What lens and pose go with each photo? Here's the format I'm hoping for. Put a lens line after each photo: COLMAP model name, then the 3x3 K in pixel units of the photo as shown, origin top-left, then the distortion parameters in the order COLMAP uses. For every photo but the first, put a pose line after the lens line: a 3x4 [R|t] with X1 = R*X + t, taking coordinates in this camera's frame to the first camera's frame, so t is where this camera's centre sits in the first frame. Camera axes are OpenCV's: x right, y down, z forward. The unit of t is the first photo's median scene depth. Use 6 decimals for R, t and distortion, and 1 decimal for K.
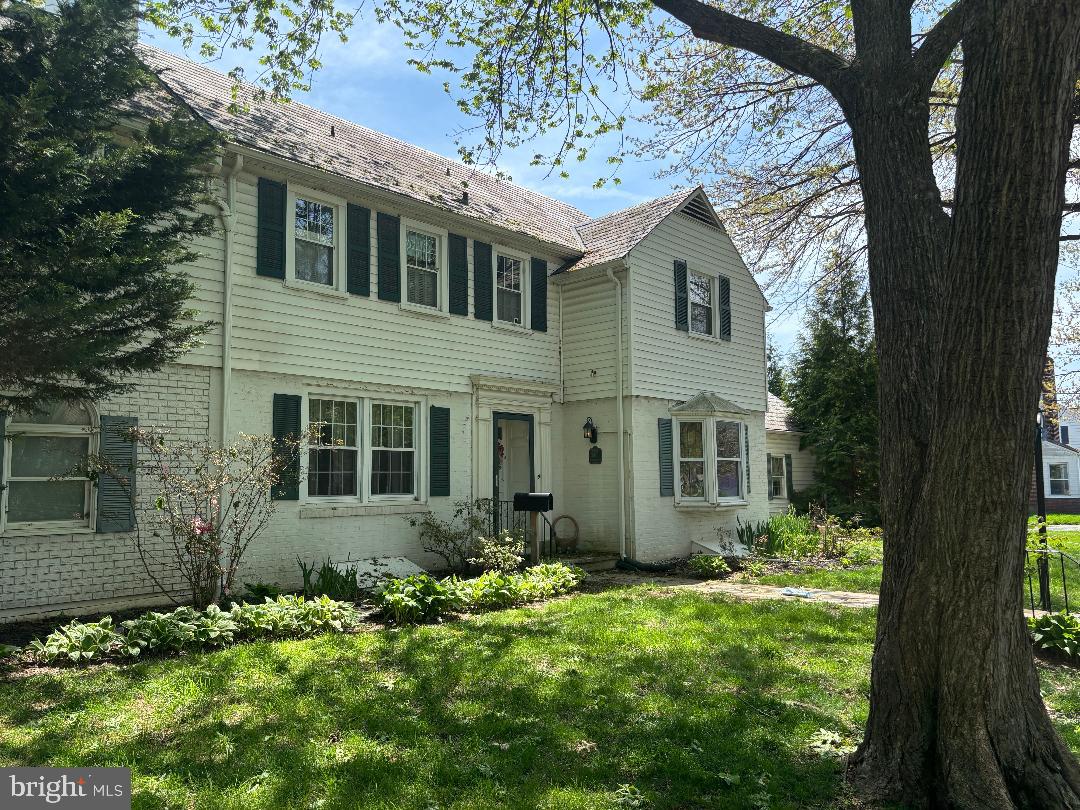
lens RADIAL K [[855.5, 0, 540.0], [0, 855.5, 405.0], [0, 0, 1]] dist [0.011855, 0.003554]
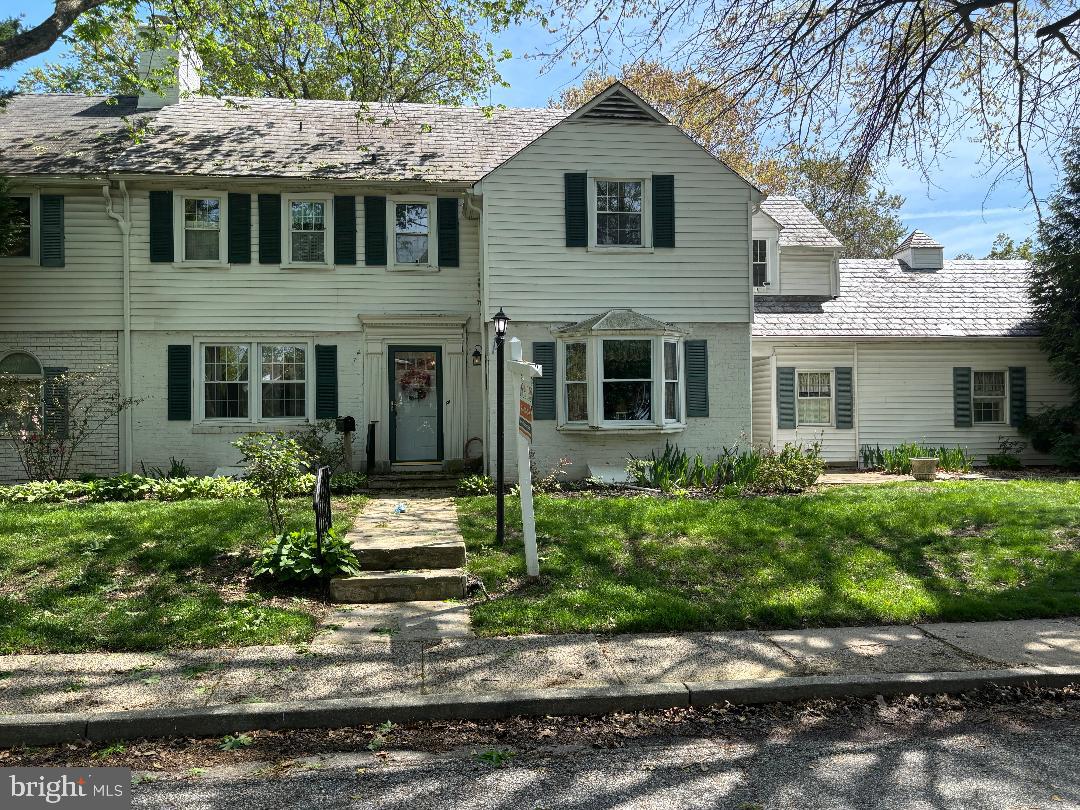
lens RADIAL K [[855.5, 0, 540.0], [0, 855.5, 405.0], [0, 0, 1]] dist [0.011855, 0.003554]
pose [[0.746633, -0.011455, -0.665137, 0.929134], [0.066501, 0.996129, 0.057493, 0.037876], [0.661904, -0.087159, 0.744504, 0.299575]]
